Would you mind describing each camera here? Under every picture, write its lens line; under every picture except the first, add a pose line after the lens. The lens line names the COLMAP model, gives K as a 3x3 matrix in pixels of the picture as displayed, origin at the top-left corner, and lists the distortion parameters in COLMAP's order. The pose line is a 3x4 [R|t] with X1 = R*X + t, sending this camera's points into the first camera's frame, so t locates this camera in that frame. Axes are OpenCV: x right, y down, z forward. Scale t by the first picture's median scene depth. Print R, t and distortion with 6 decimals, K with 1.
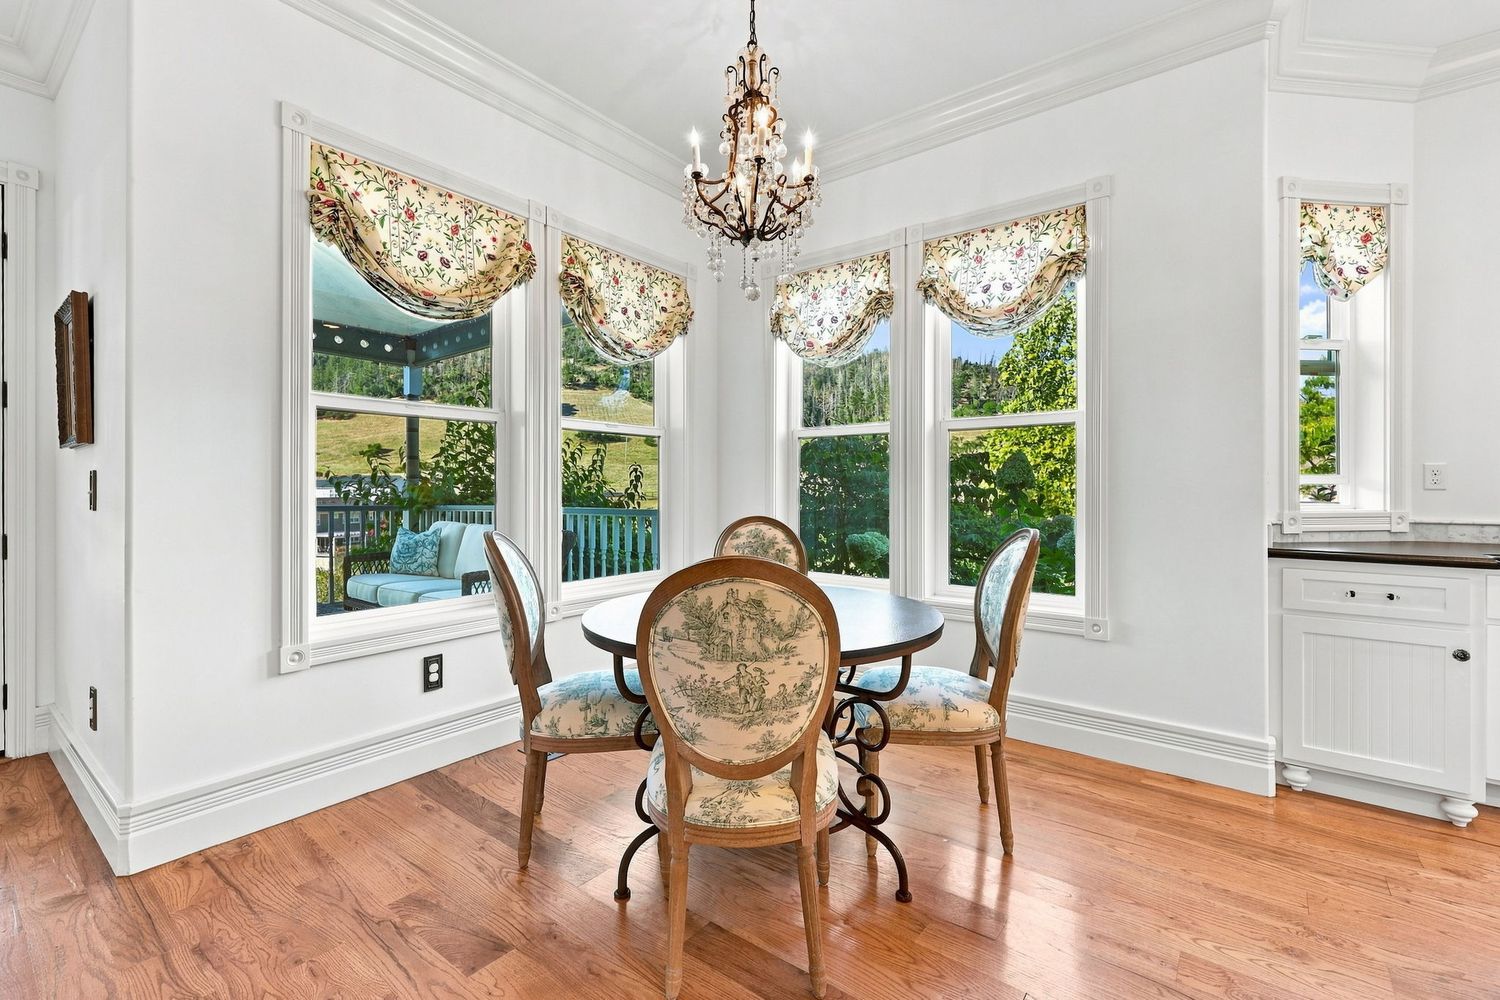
lens RADIAL K [[660.2, 0, 761.0], [0, 660.2, 487.0], [0, 0, 1]] dist [0.003503, 0.000206]
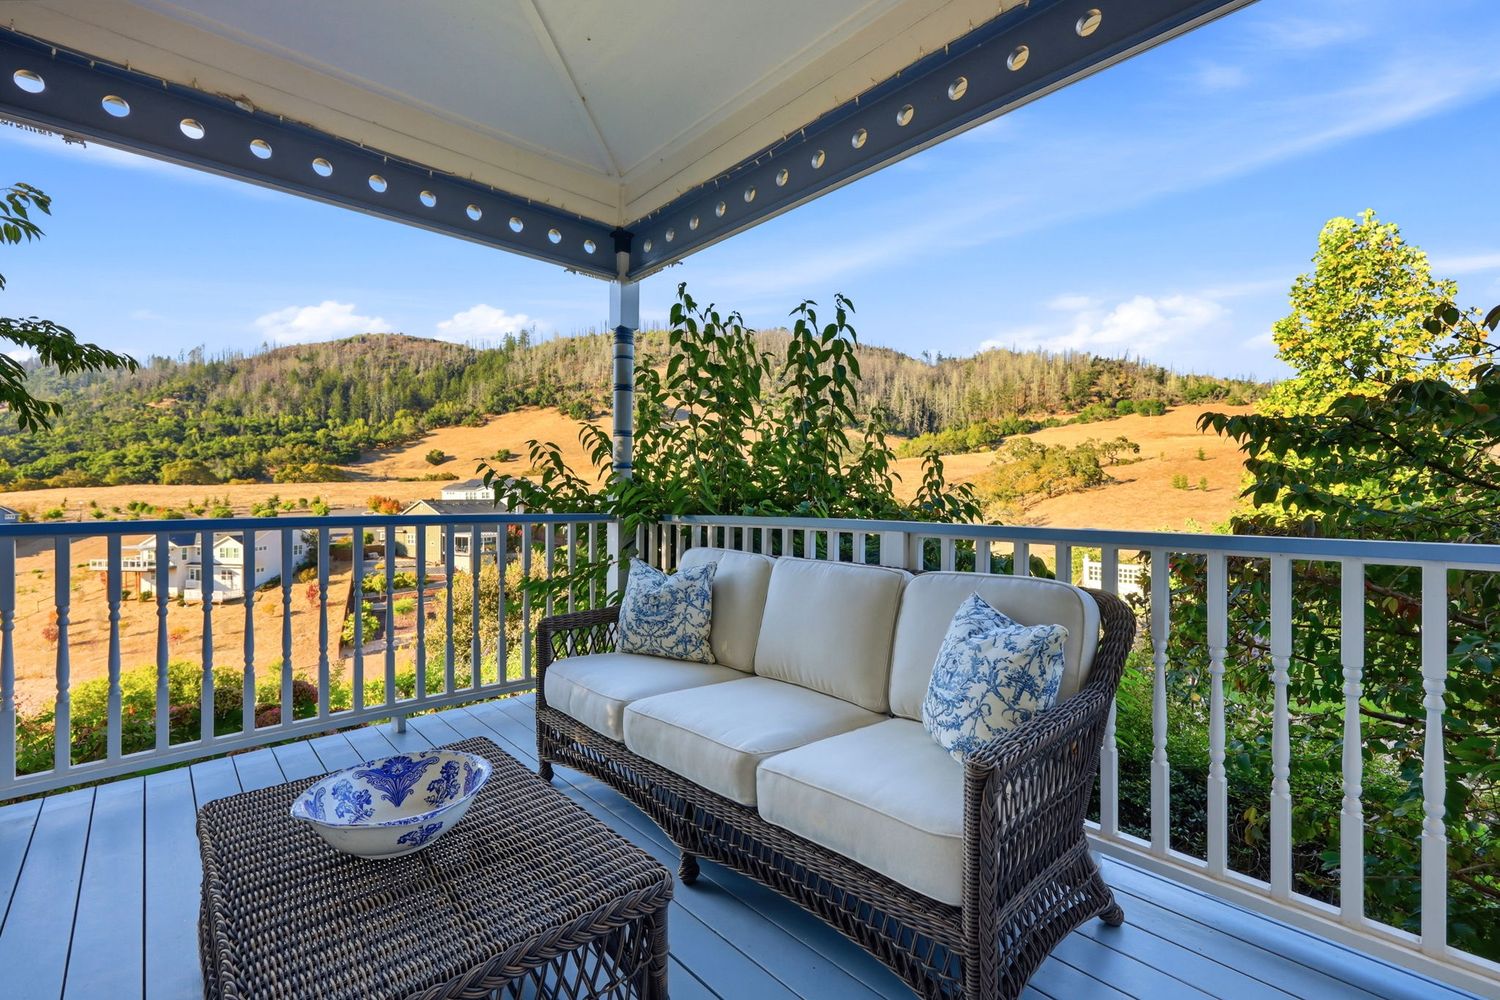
lens RADIAL K [[654.6, 0, 742.1], [0, 654.6, 492.3], [0, 0, 1]] dist [-0.003146, -0.000595]
pose [[0.984631, 0.003967, -0.174604, -0.318324], [-0.004058, 0.999992, -0.000160, 0.007445], [0.174602, 0.000866, 0.984639, 0.437093]]
